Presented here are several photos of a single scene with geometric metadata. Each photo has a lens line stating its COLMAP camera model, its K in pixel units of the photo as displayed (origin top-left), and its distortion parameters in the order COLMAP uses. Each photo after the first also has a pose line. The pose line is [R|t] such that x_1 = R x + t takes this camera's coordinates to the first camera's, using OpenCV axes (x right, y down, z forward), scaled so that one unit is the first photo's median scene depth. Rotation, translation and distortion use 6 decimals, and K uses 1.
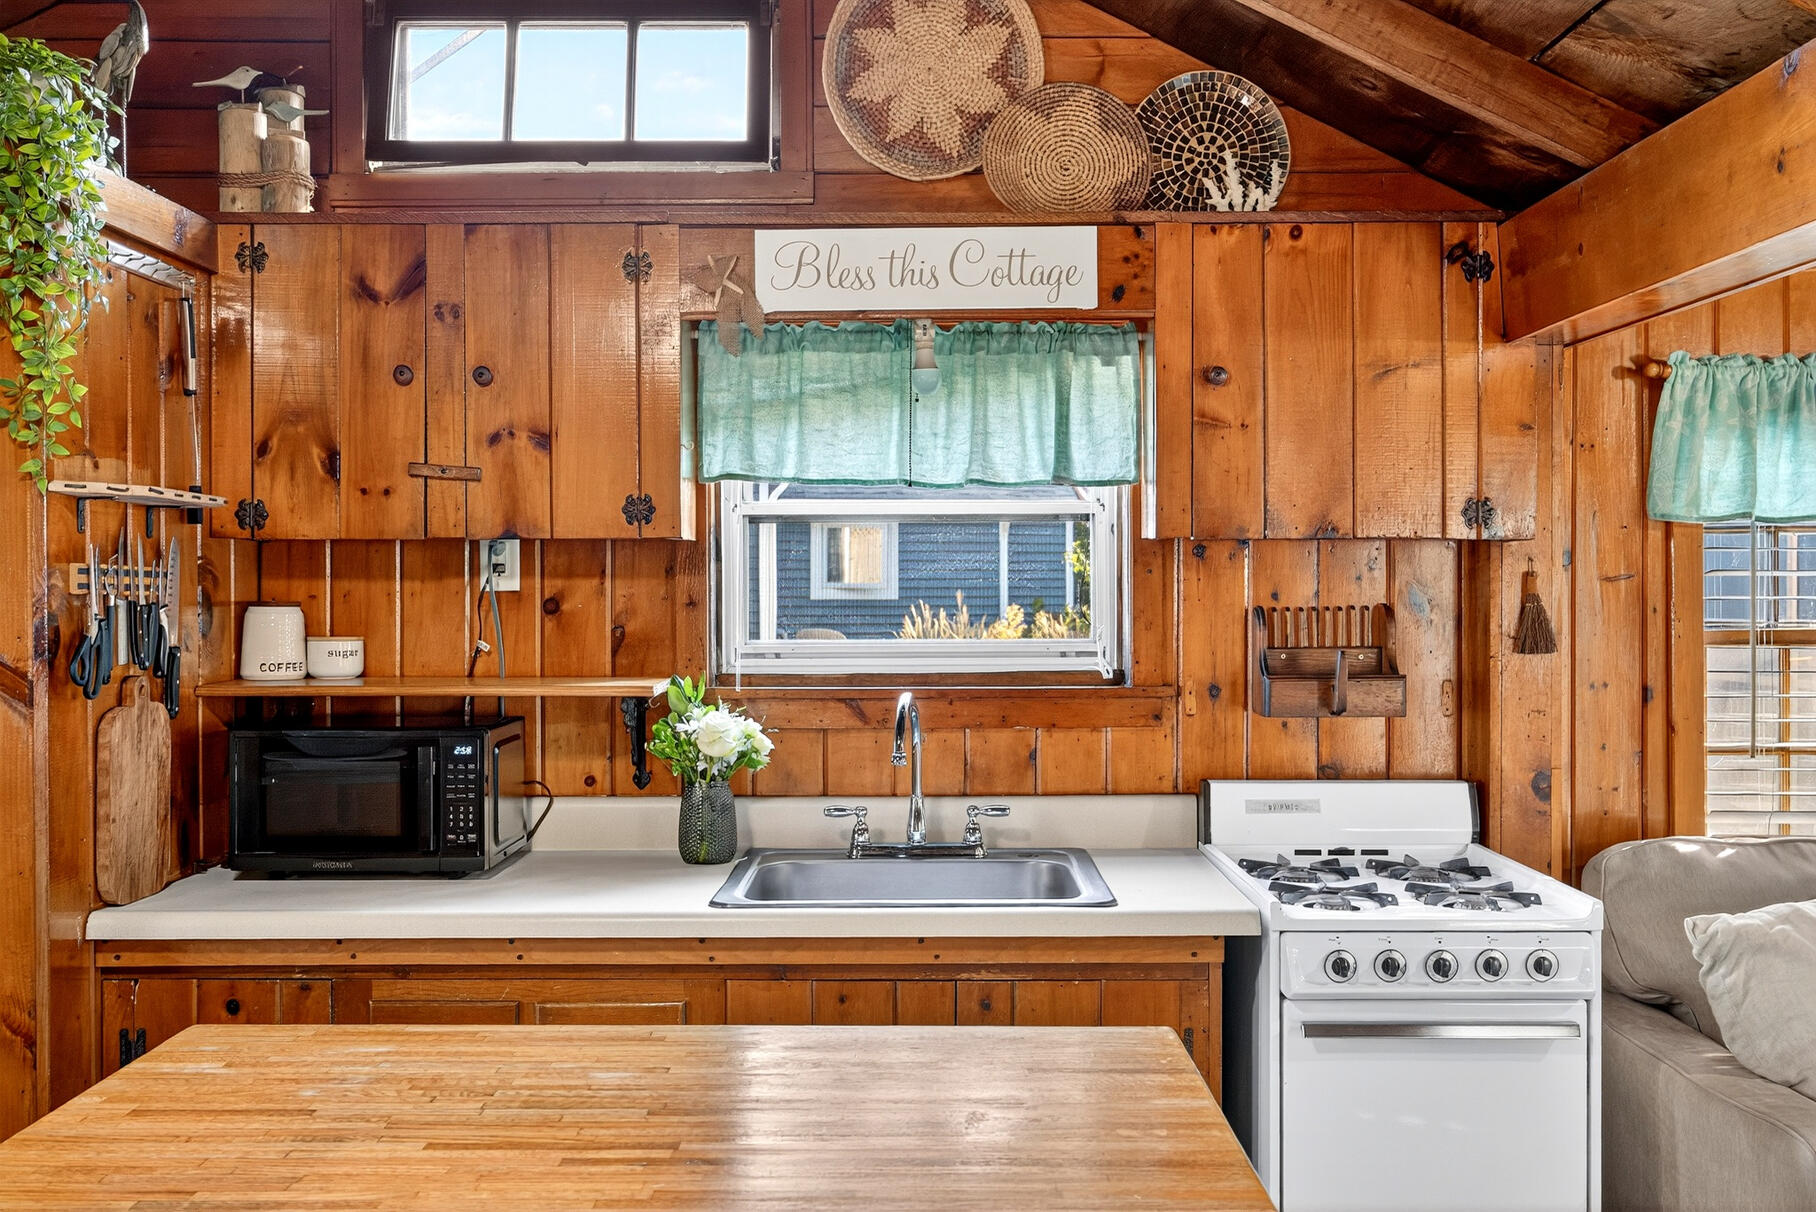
lens RADIAL K [[1683.6, 0, 907.8], [0, 1683.6, 609.6], [0, 0, 1]] dist [-0.019143, 0.000000]
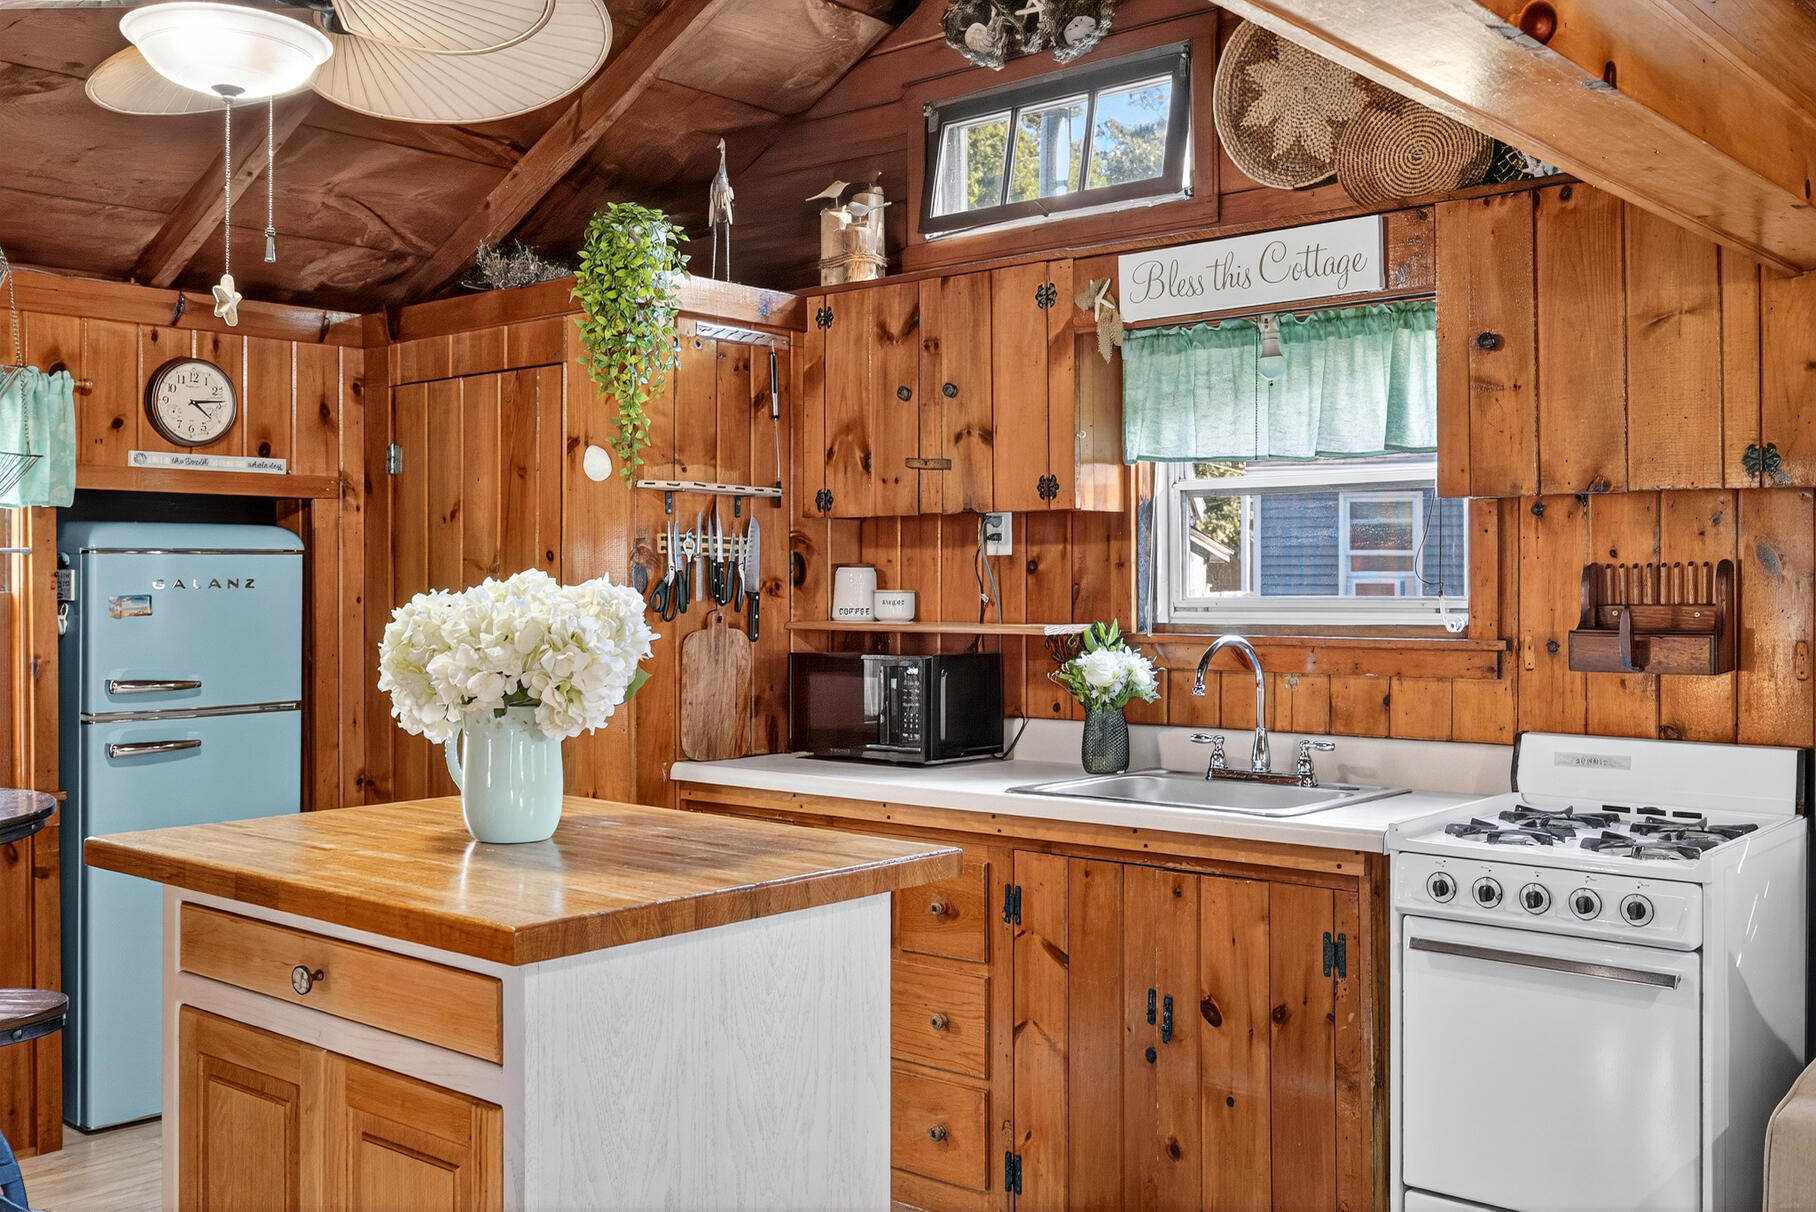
lens RADIAL K [[1744.4, 0, 911.5], [0, 1744.4, 596.8], [0, 0, 1]] dist [-0.005743, 0.000000]
pose [[0.759892, 0.005670, -0.650025, 0.626719], [-0.013175, 0.999891, -0.006680, 0.033197], [0.649916, 0.013640, 0.759884, -0.061086]]
